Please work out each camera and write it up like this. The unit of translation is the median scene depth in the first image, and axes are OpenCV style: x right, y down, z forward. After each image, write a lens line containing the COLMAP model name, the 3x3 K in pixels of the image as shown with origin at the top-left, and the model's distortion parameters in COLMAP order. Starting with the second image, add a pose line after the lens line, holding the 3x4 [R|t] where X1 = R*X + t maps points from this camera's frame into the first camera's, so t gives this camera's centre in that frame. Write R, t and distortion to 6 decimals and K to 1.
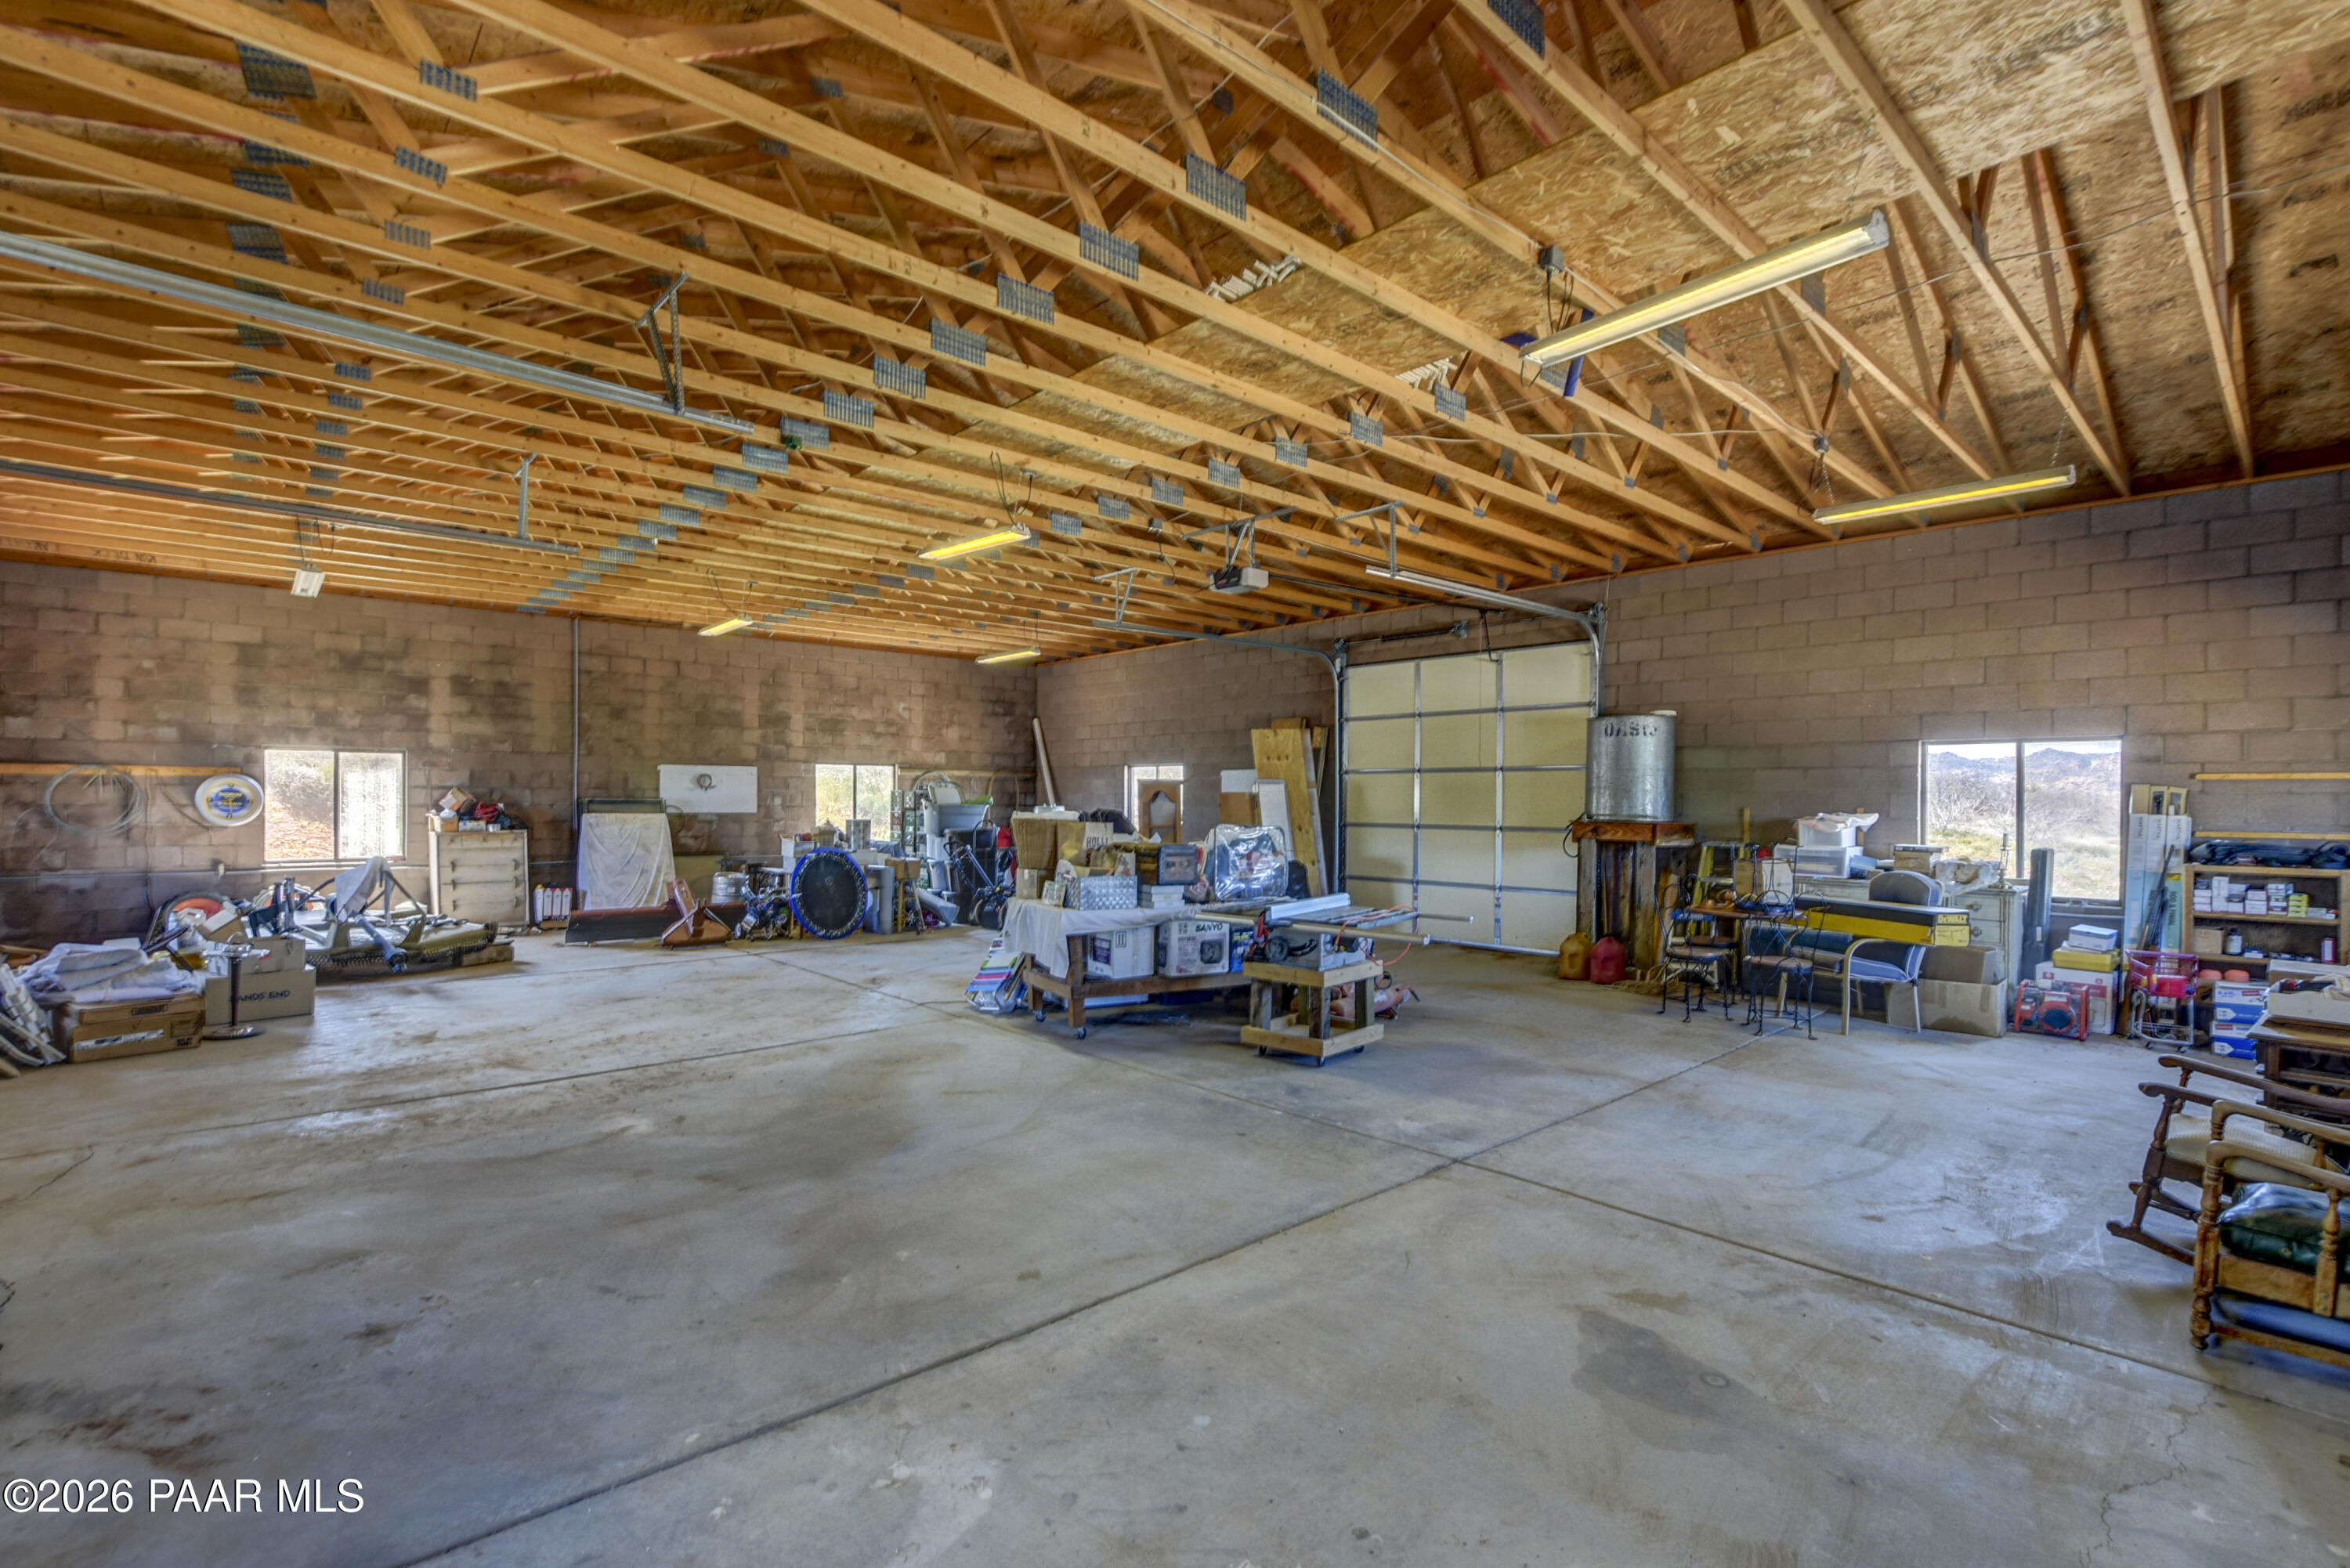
lens RADIAL K [[1046.4, 0, 1182.3], [0, 1046.4, 799.4], [0, 0, 1]] dist [-0.019111, 0.001158]
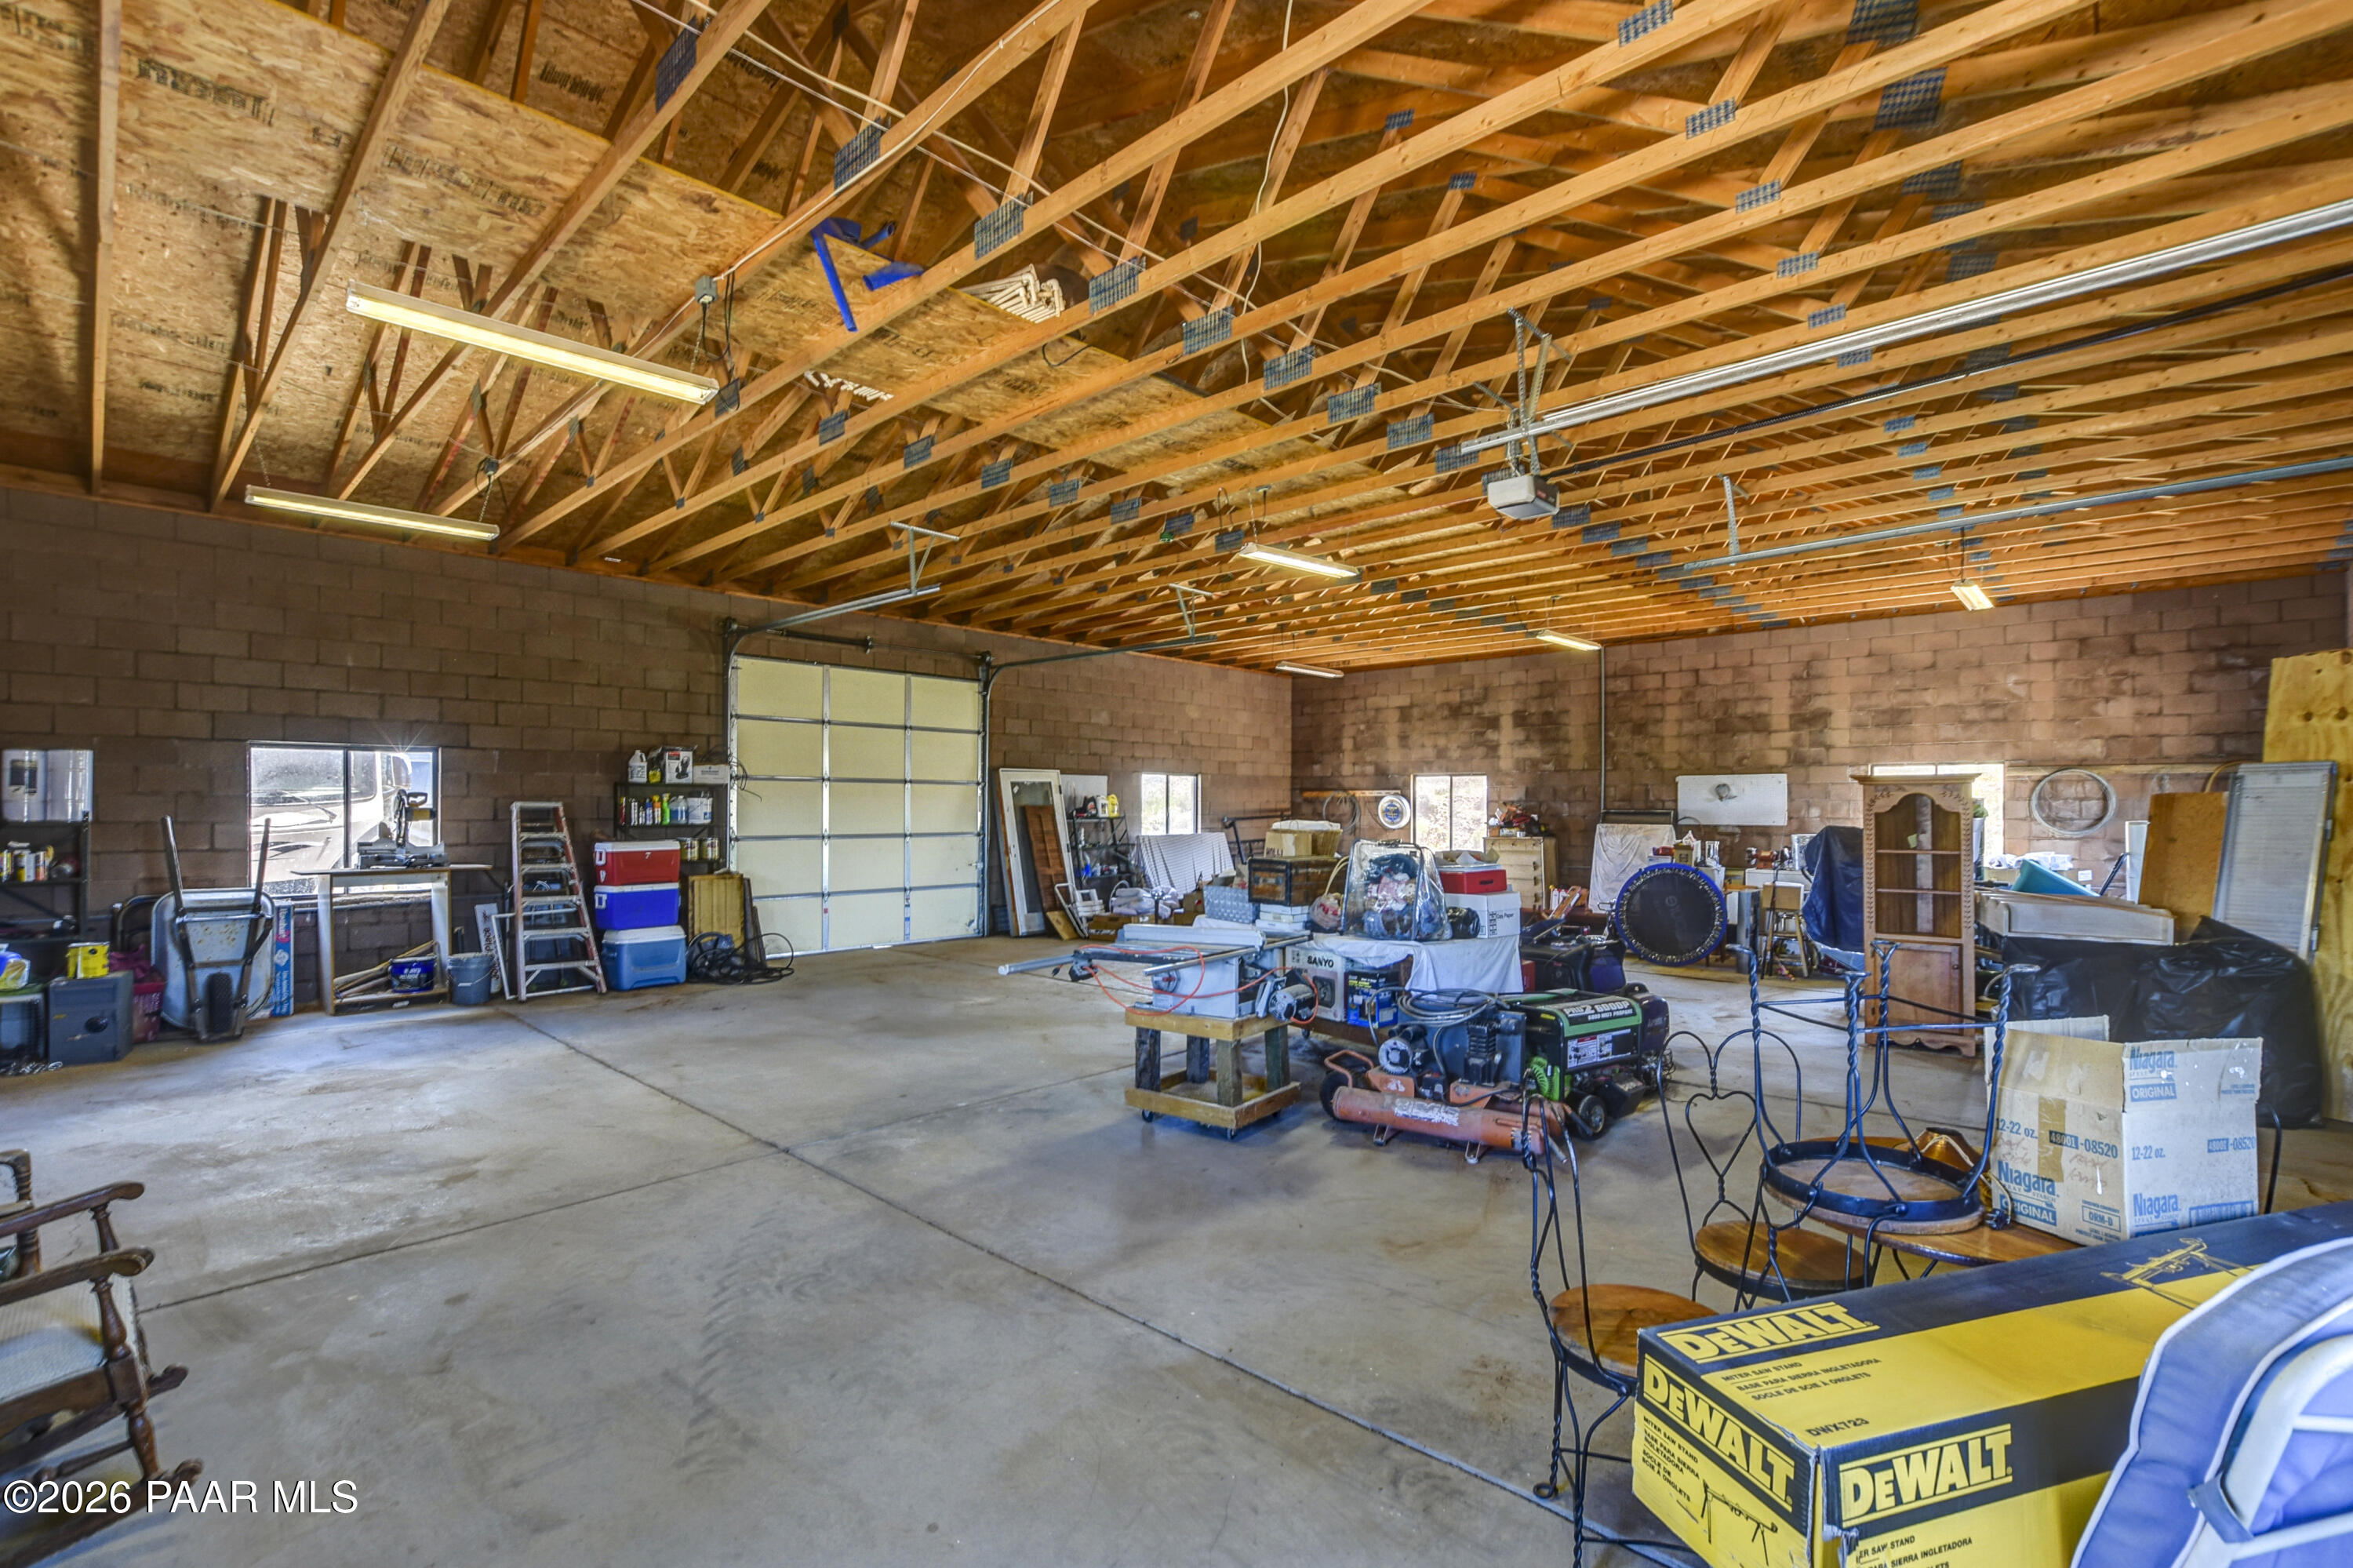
lens RADIAL K [[1047.8, 0, 1184.5], [0, 1047.8, 786.3], [0, 0, 1]] dist [-0.019111, 0.001158]
pose [[0.094216, -0.025904, -0.995215, 0.522201], [-0.000015, 0.999661, -0.026021, 0.003003], [0.995552, 0.002467, 0.094184, 0.501337]]
